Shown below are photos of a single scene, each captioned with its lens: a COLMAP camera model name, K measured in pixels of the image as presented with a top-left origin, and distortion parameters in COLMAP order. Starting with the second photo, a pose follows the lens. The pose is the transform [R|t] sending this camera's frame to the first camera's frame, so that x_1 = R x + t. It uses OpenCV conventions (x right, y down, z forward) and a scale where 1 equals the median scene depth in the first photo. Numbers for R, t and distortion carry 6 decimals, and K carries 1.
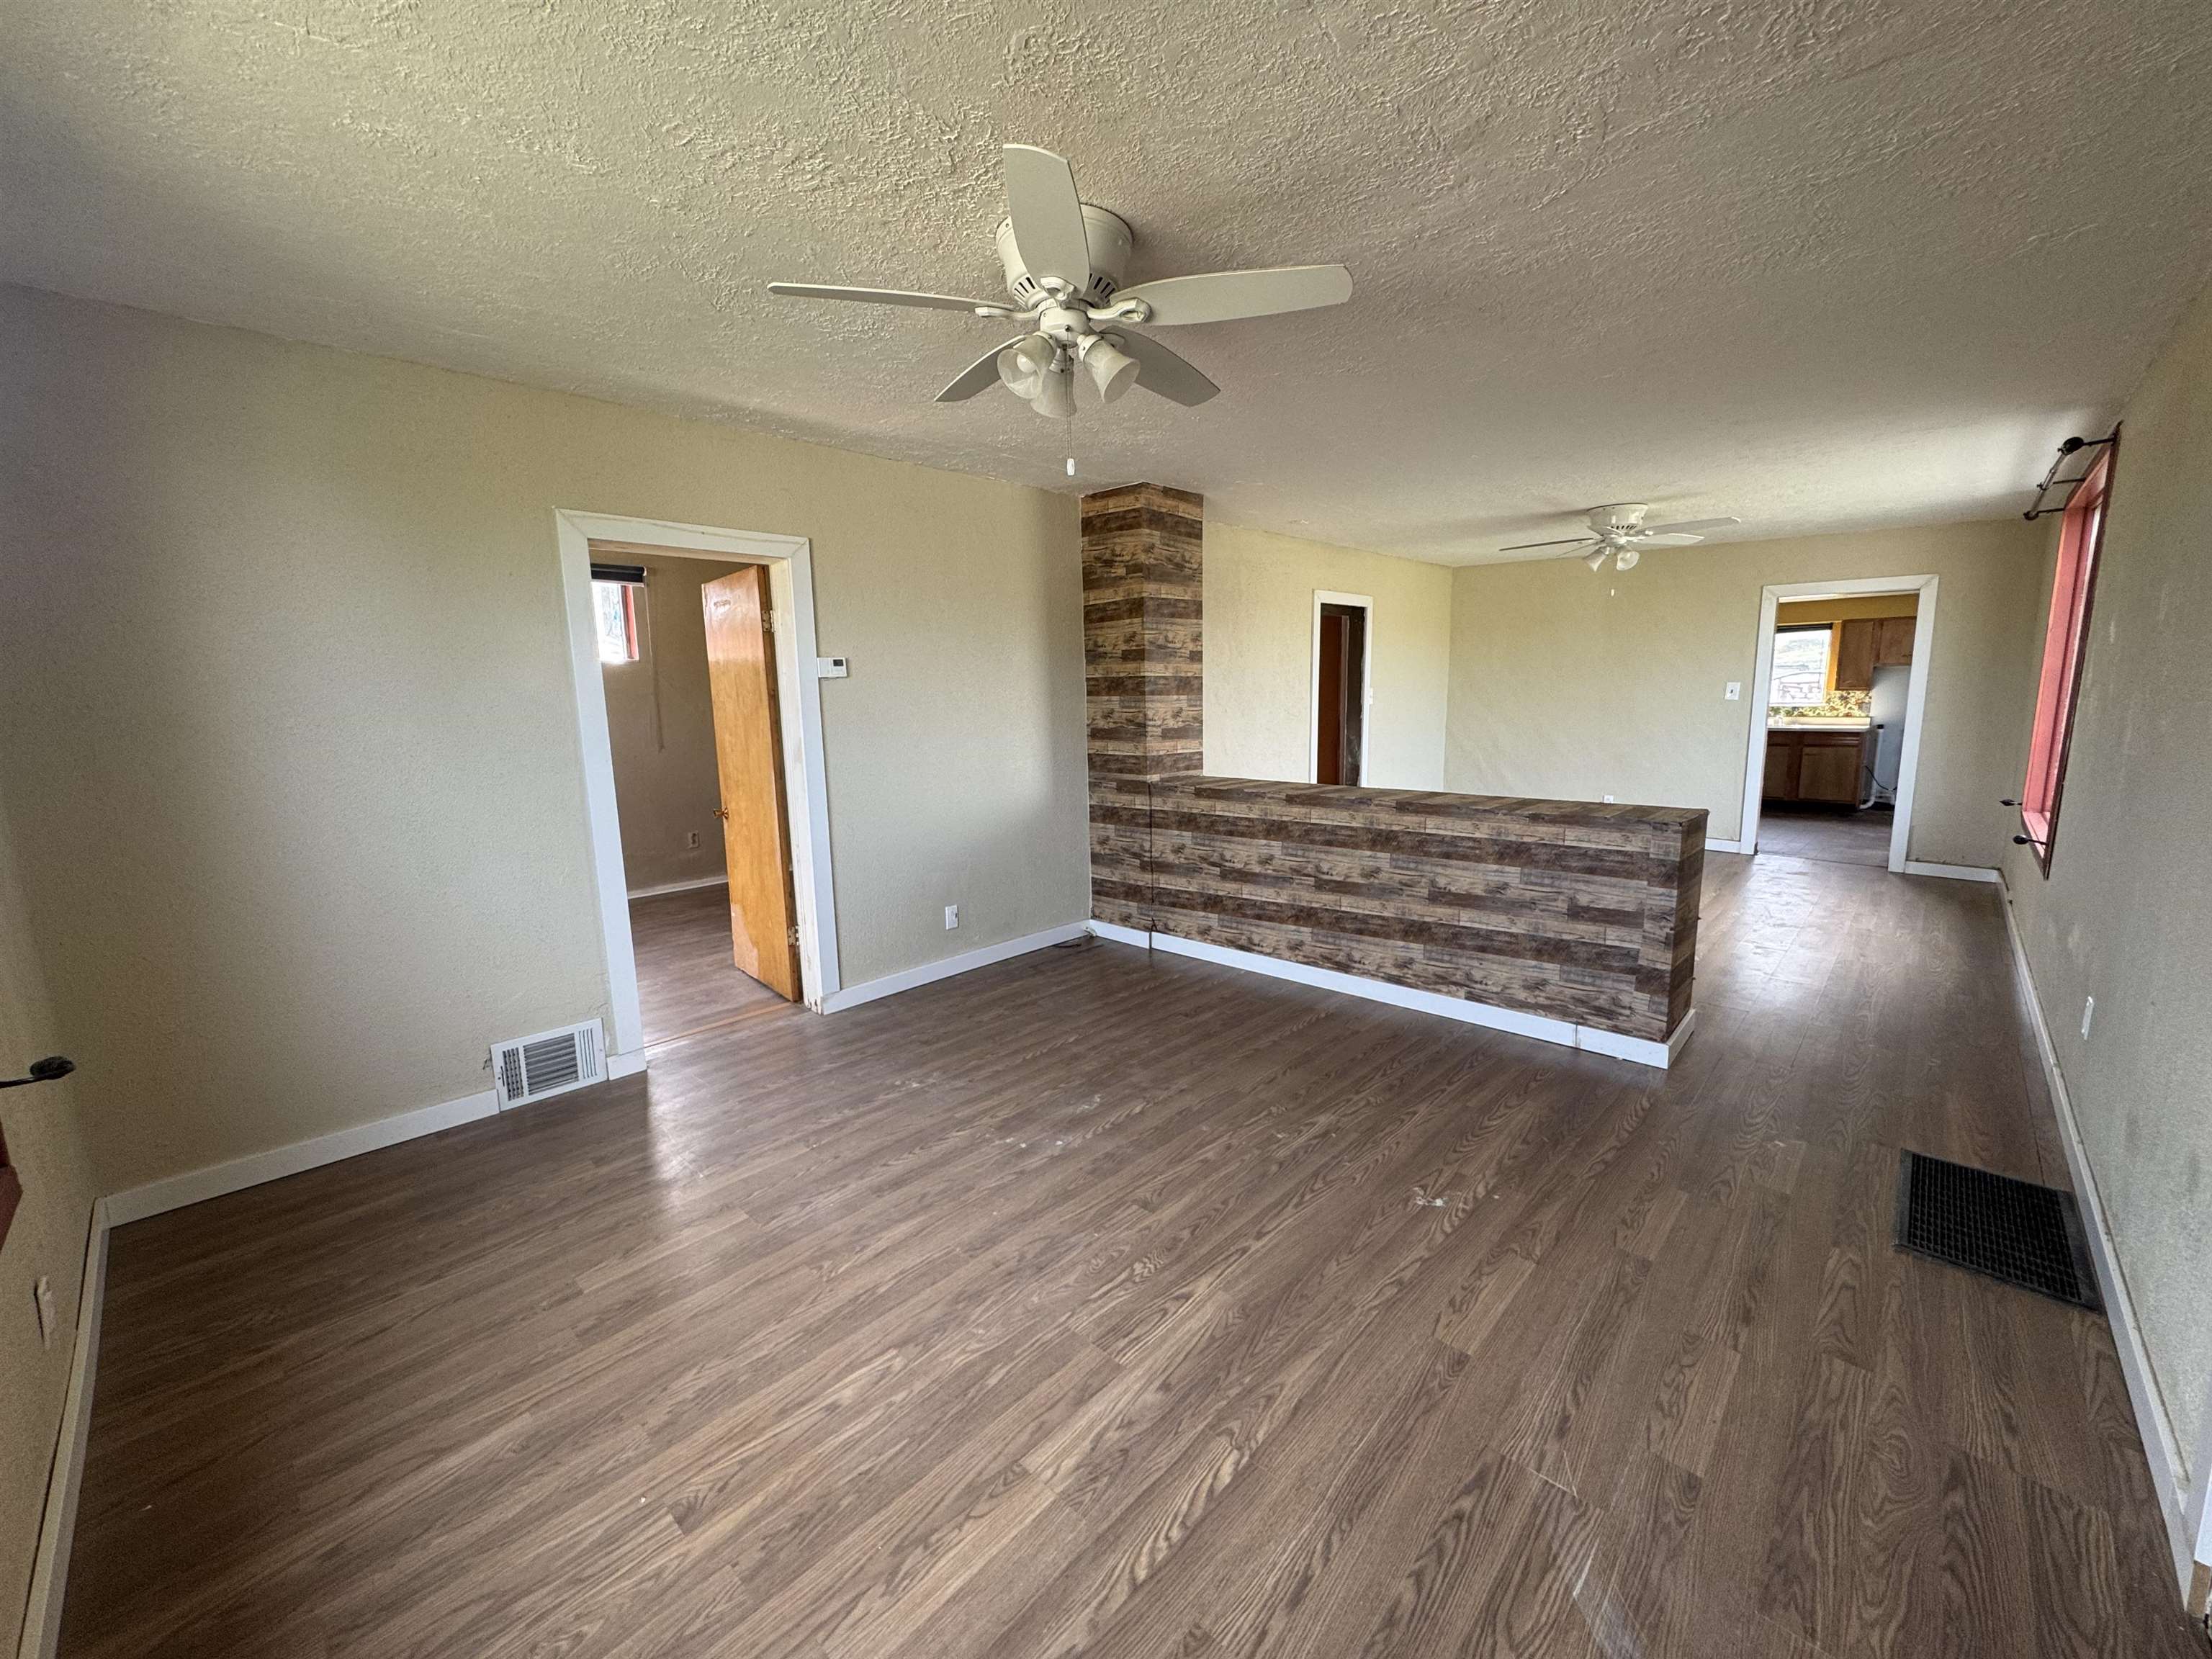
lens RADIAL K [[879.9, 0, 1106.0], [0, 879.9, 829.5], [0, 0, 1]] dist [-0.006884, 0.000024]
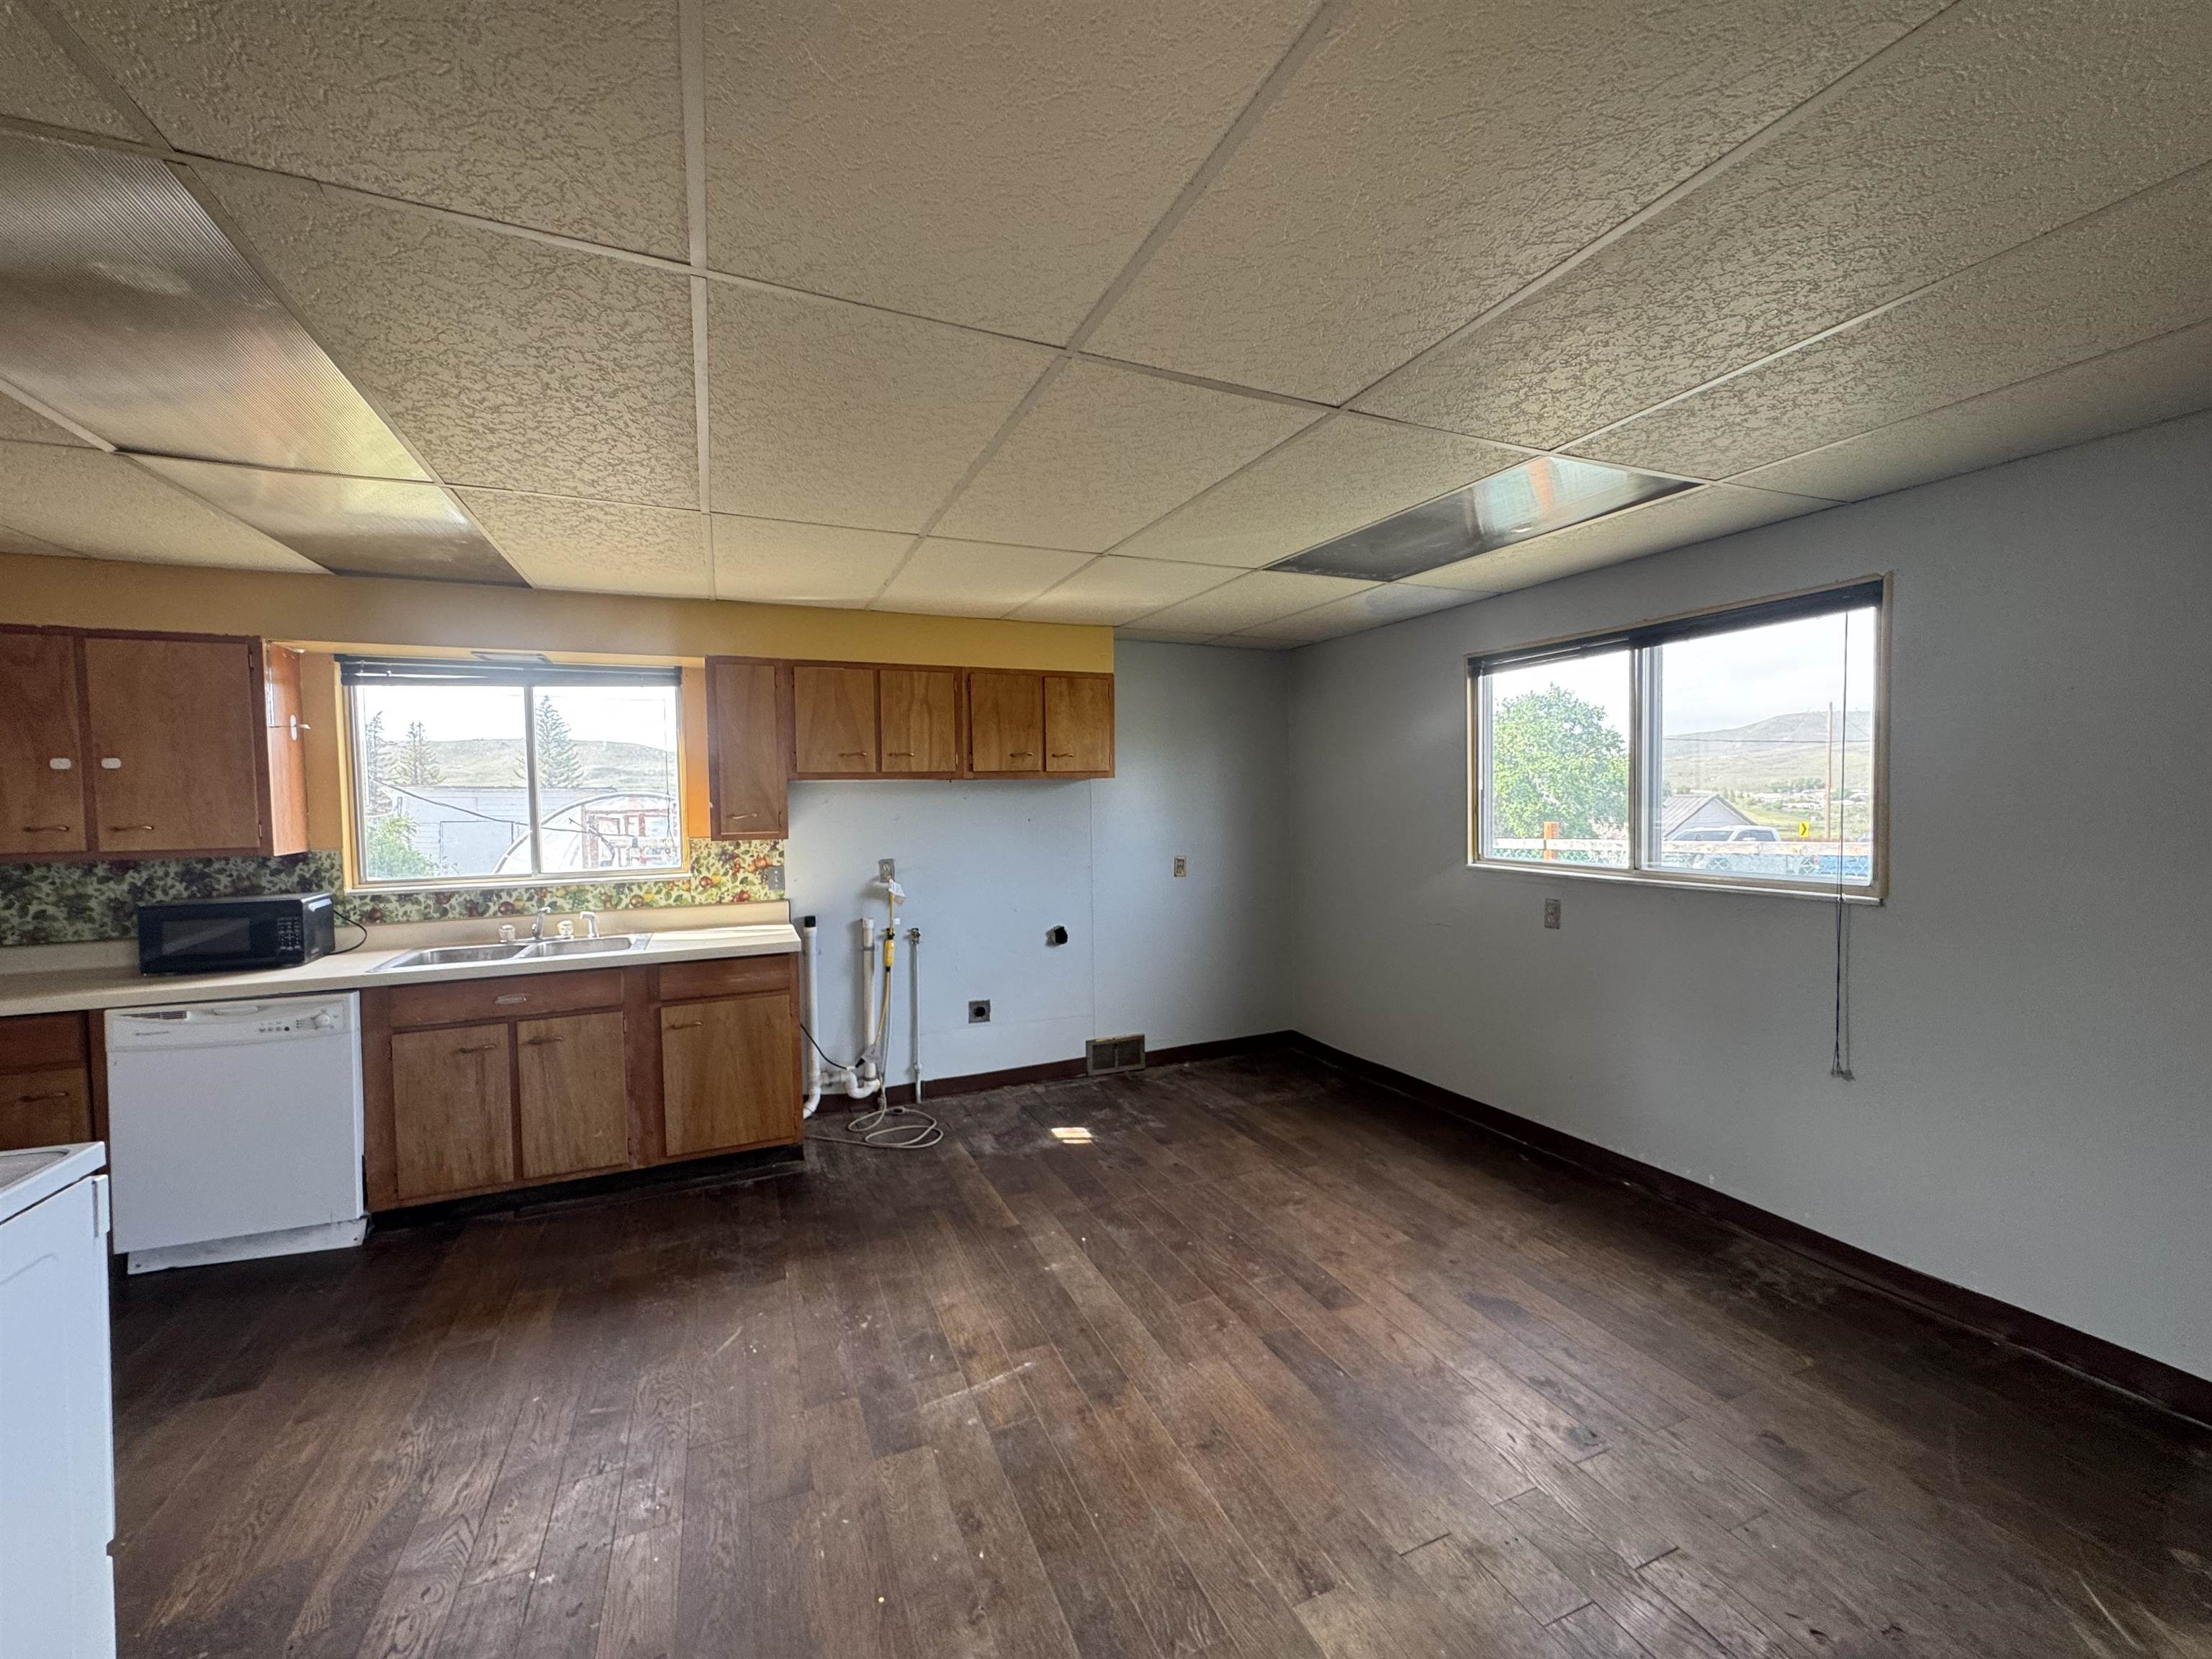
lens RADIAL K [[879.9, 0, 1106.0], [0, 879.9, 829.5], [0, 0, 1]] dist [-0.006884, 0.000024]
pose [[0.390855, -0.019106, 0.920254, 0.546630], [0.152223, 0.987359, -0.044154, -0.120004], [-0.907778, 0.157341, 0.388822, 0.692976]]
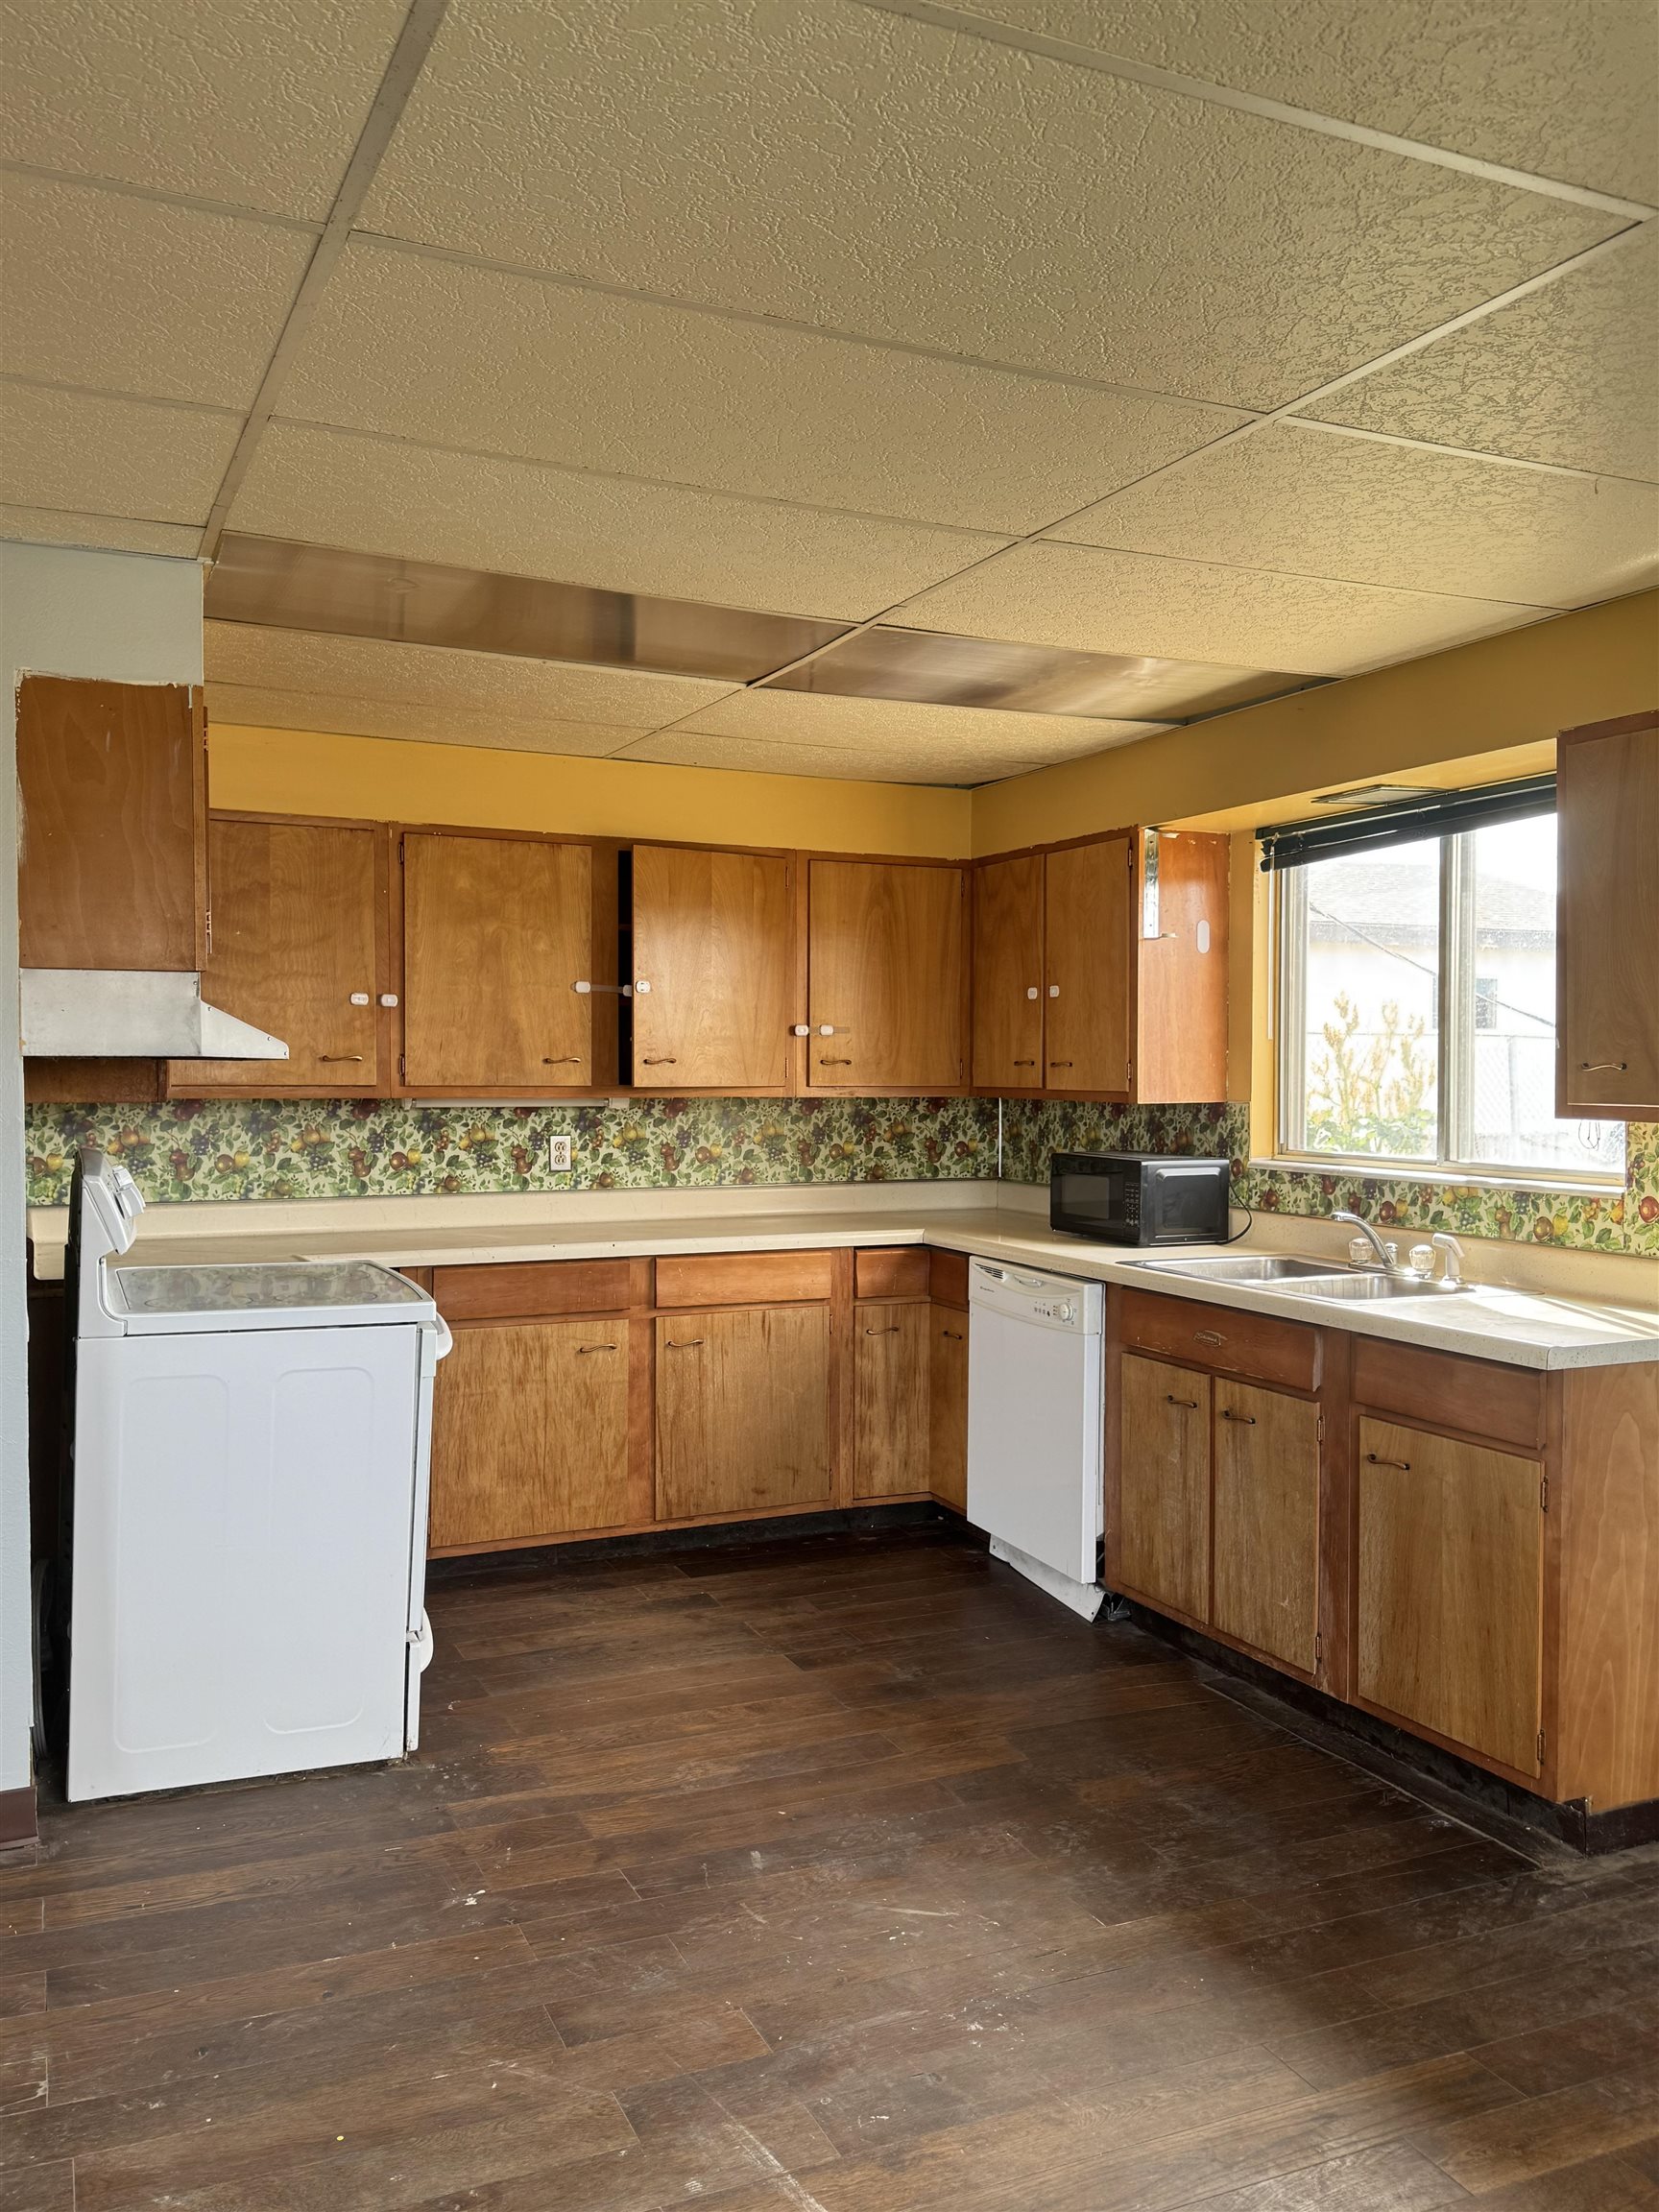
lens RADIAL K [[1717.3, 0, 829.5], [0, 1717.3, 1106.0], [0, 0, 1]] dist [0.170913, -0.272484]
pose [[0.929369, 0.034230, -0.367561, 0.818636], [-0.081342, 0.990208, -0.113456, -0.106823], [0.360078, 0.135340, 0.923053, 0.605506]]
